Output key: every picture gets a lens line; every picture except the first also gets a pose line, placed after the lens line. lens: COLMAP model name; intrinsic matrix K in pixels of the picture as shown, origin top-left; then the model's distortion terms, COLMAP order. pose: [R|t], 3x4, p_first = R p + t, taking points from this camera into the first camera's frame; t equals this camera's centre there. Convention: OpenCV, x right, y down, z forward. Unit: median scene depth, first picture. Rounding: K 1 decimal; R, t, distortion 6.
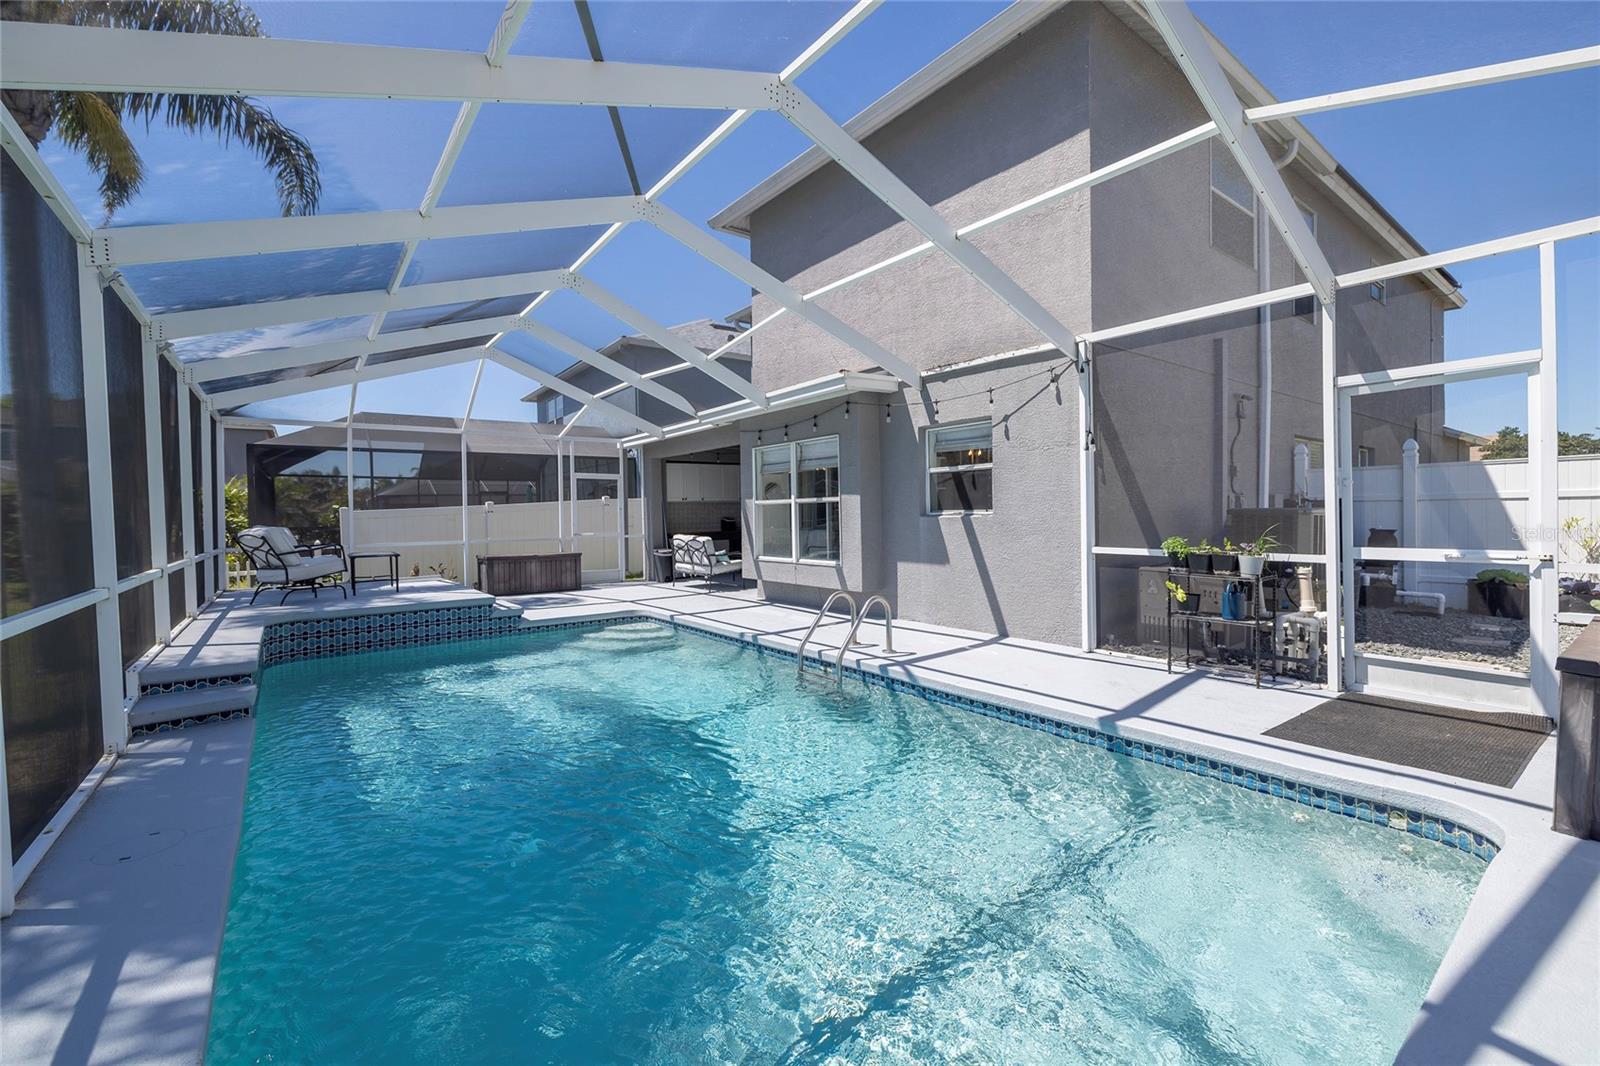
lens RADIAL K [[673.3, 0, 792.7], [0, 673.3, 526.9], [0, 0, 1]] dist [-0.000108, -0.000125]
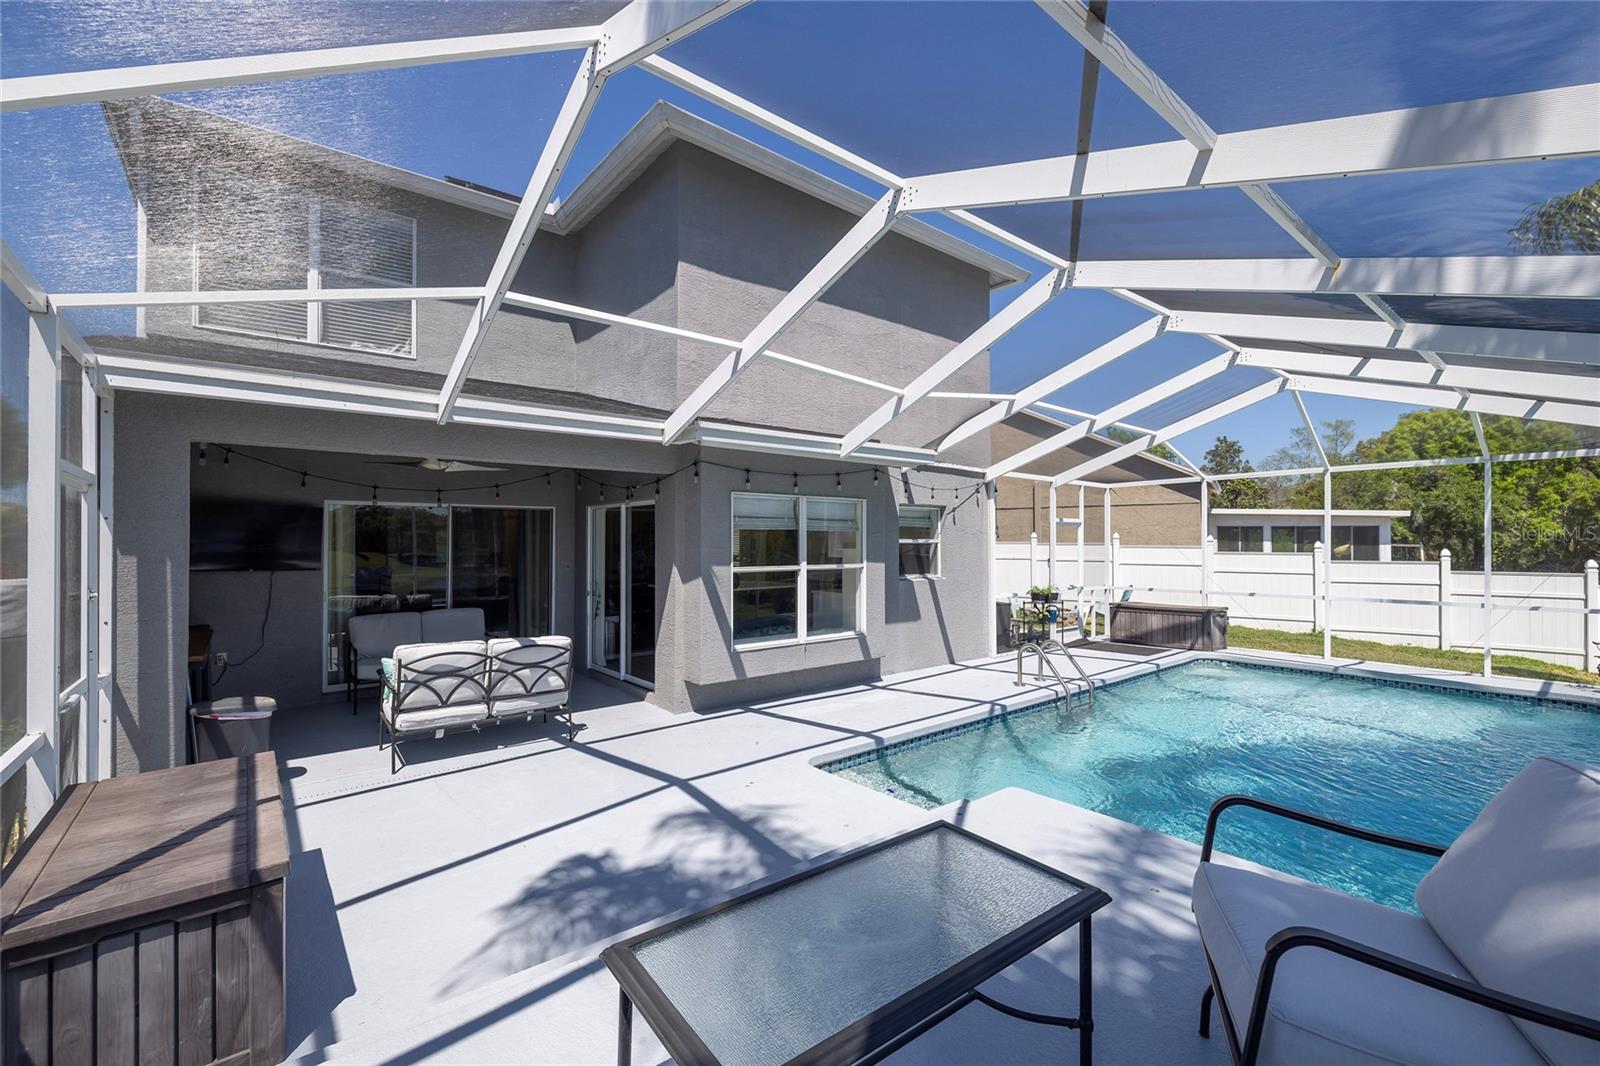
lens RADIAL K [[668.9, 0, 785.2], [0, 668.9, 533.1], [0, 0, 1]] dist [0.002495, 0.000545]
pose [[-0.040352, 0.021508, 0.998954, -0.895177], [0.014071, 0.999681, -0.020956, -0.070435], [-0.999086, 0.013211, -0.040641, 1.156596]]
